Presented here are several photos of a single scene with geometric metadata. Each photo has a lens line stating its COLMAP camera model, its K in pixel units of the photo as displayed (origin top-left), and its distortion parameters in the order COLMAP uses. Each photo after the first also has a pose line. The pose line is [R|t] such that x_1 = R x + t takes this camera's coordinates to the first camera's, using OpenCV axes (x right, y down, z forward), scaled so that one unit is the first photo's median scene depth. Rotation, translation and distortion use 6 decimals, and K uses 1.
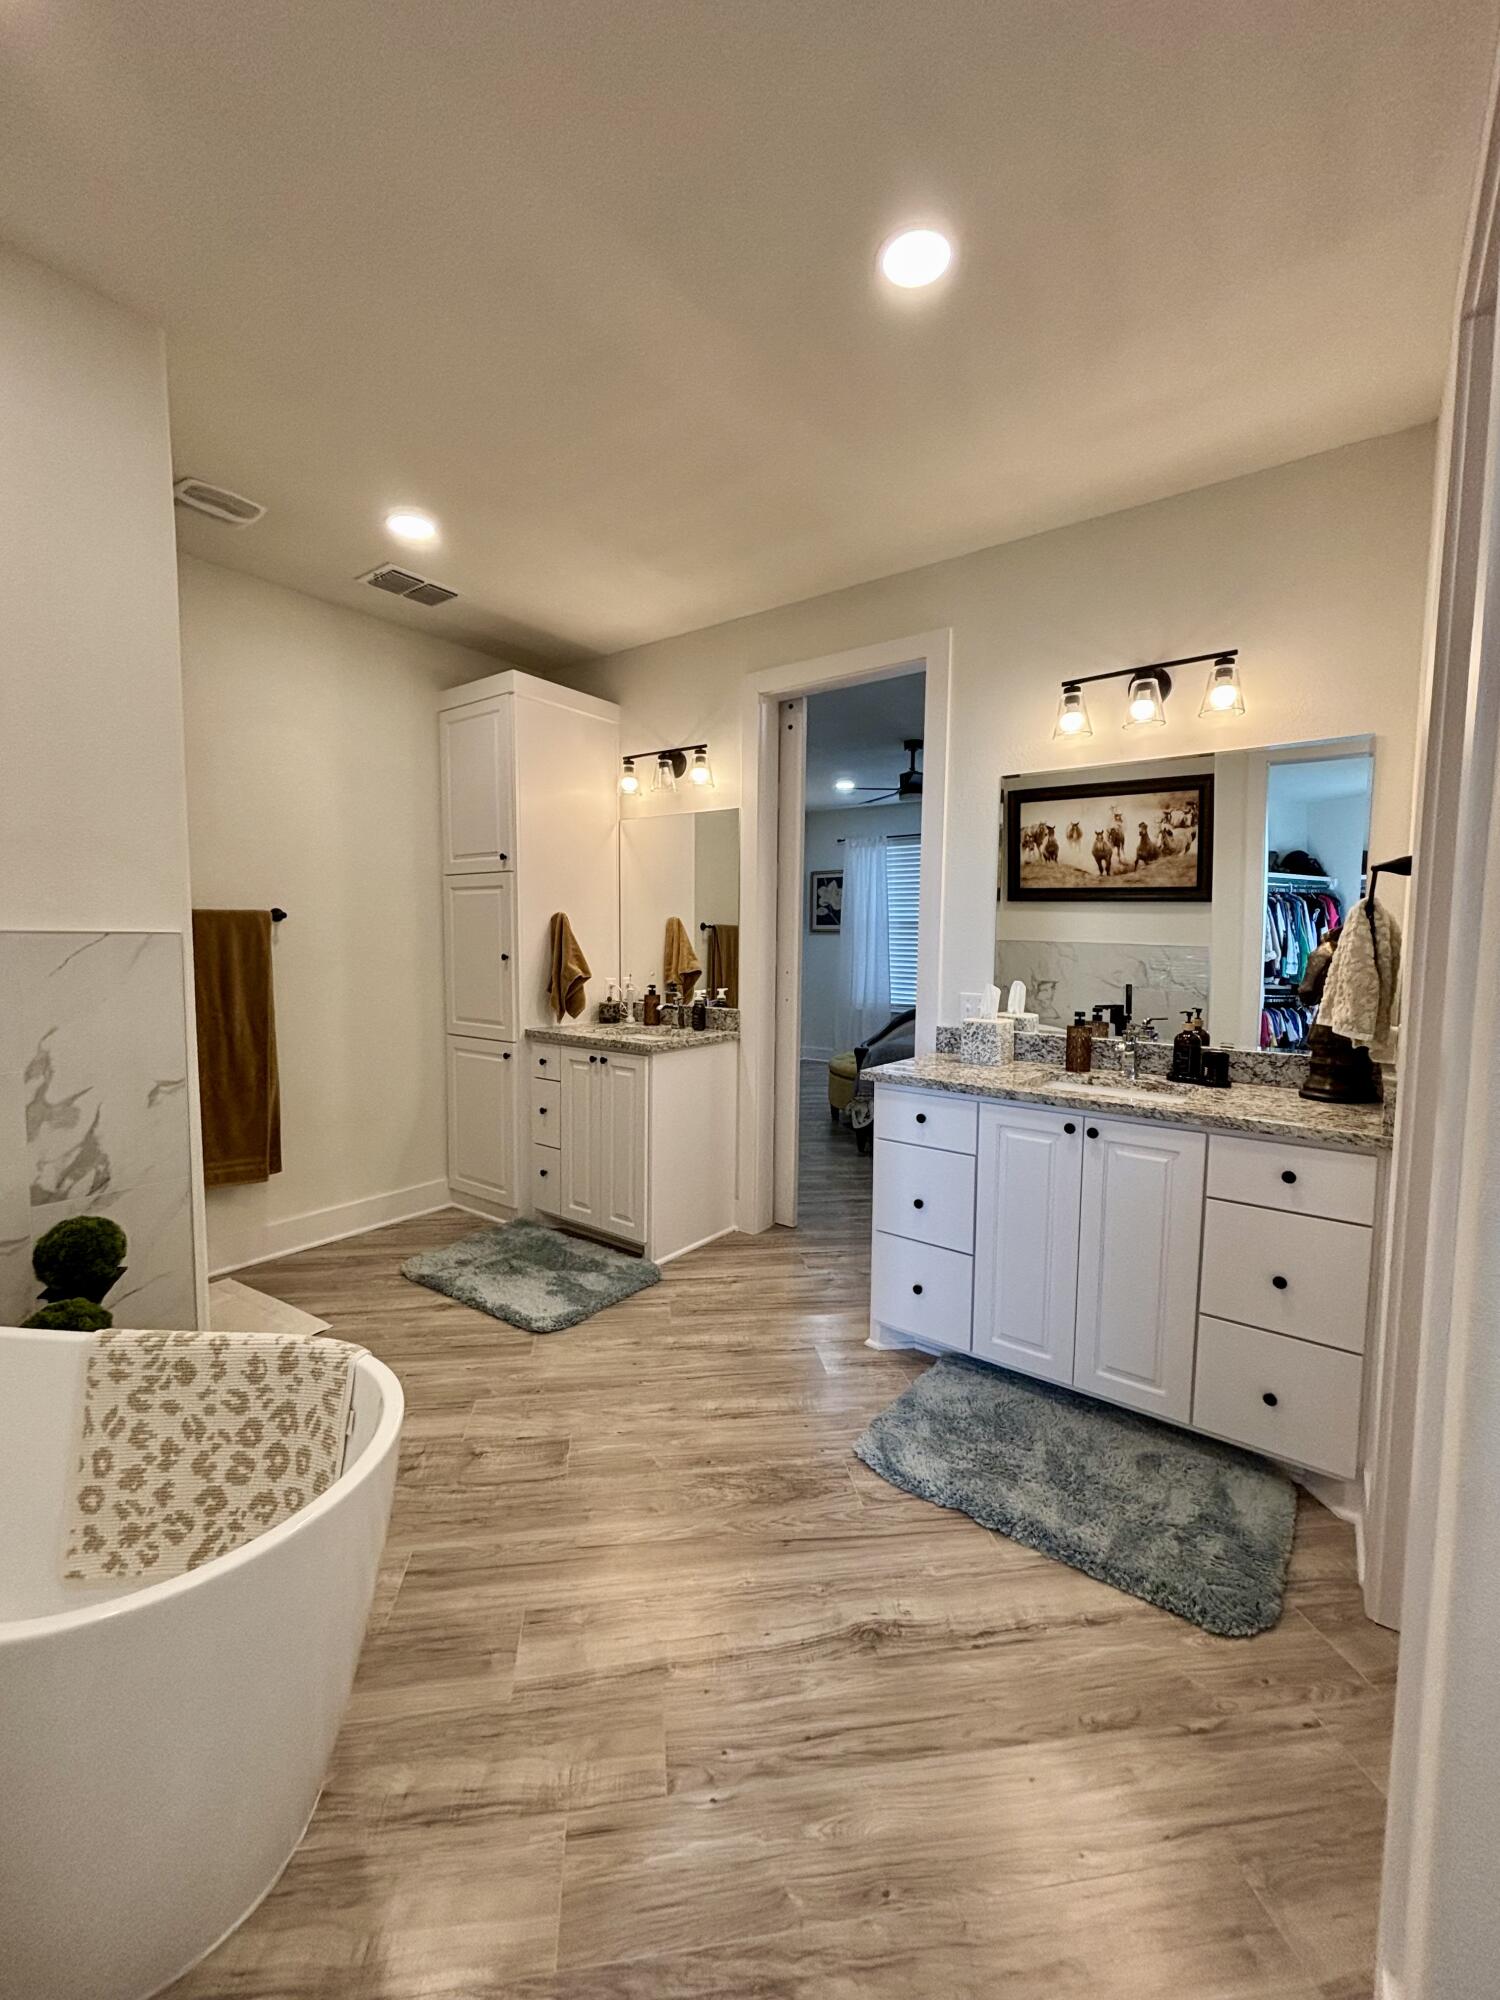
lens RADIAL K [[796.3, 0, 755.6], [0, 796.3, 998.8], [0, 0, 1]] dist [0.013823, -0.005481]
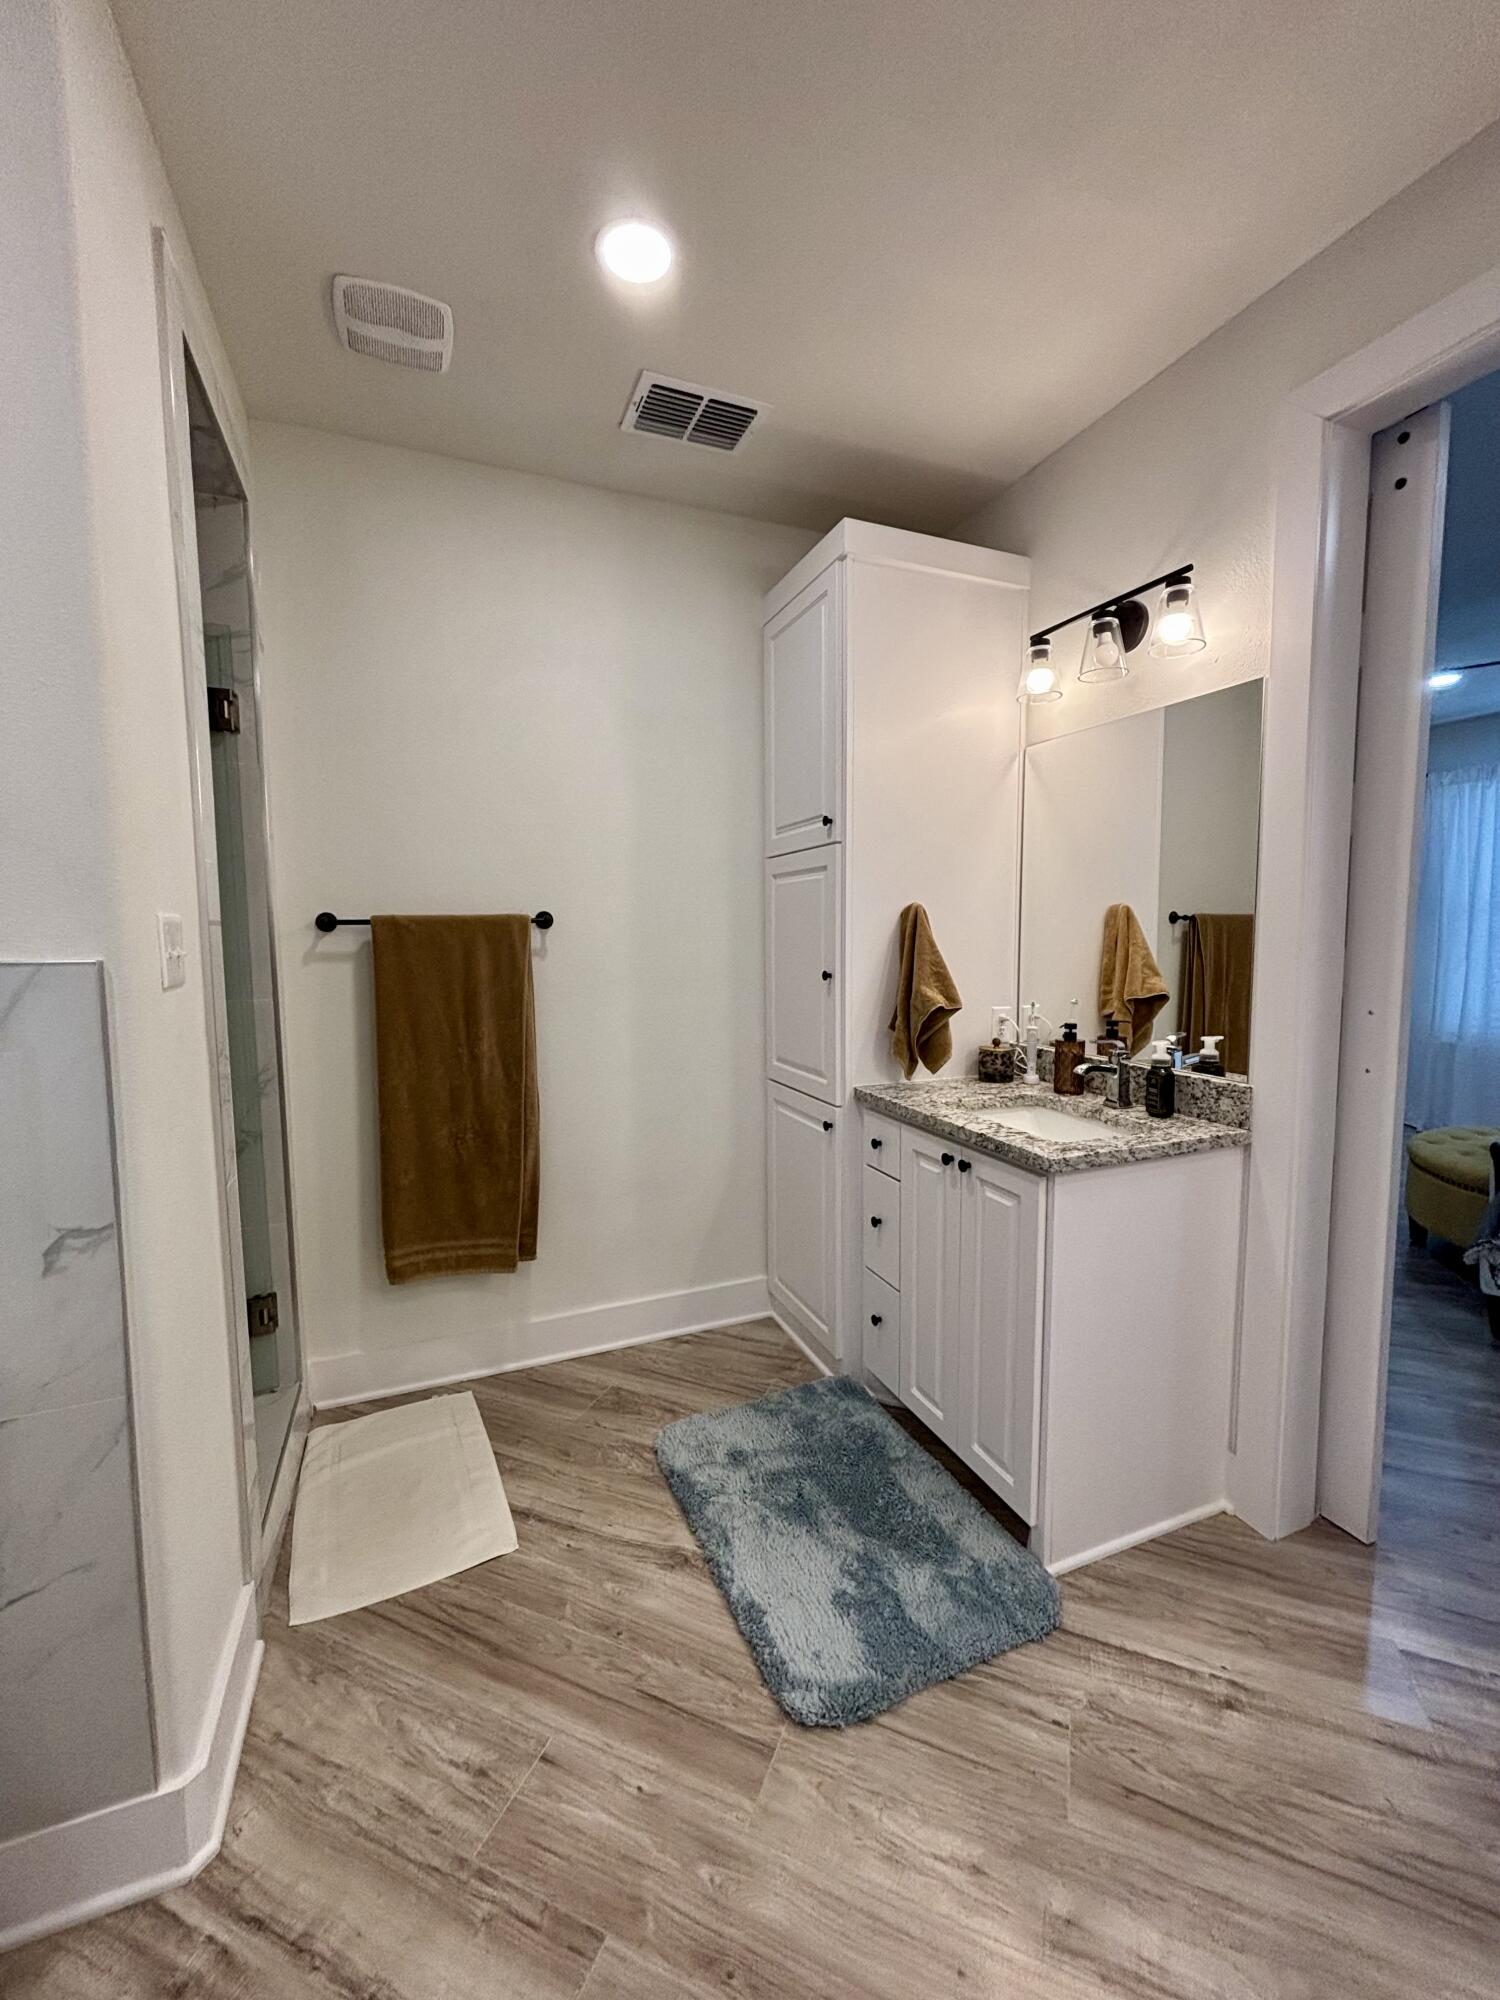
lens RADIAL K [[796.3, 0, 755.6], [0, 796.3, 998.8], [0, 0, 1]] dist [0.013823, -0.005481]
pose [[0.854241, 0.025208, -0.519265, -0.026731], [-0.021565, 0.999682, 0.013054, -0.039829], [0.519429, 0.000047, 0.854513, 0.412248]]
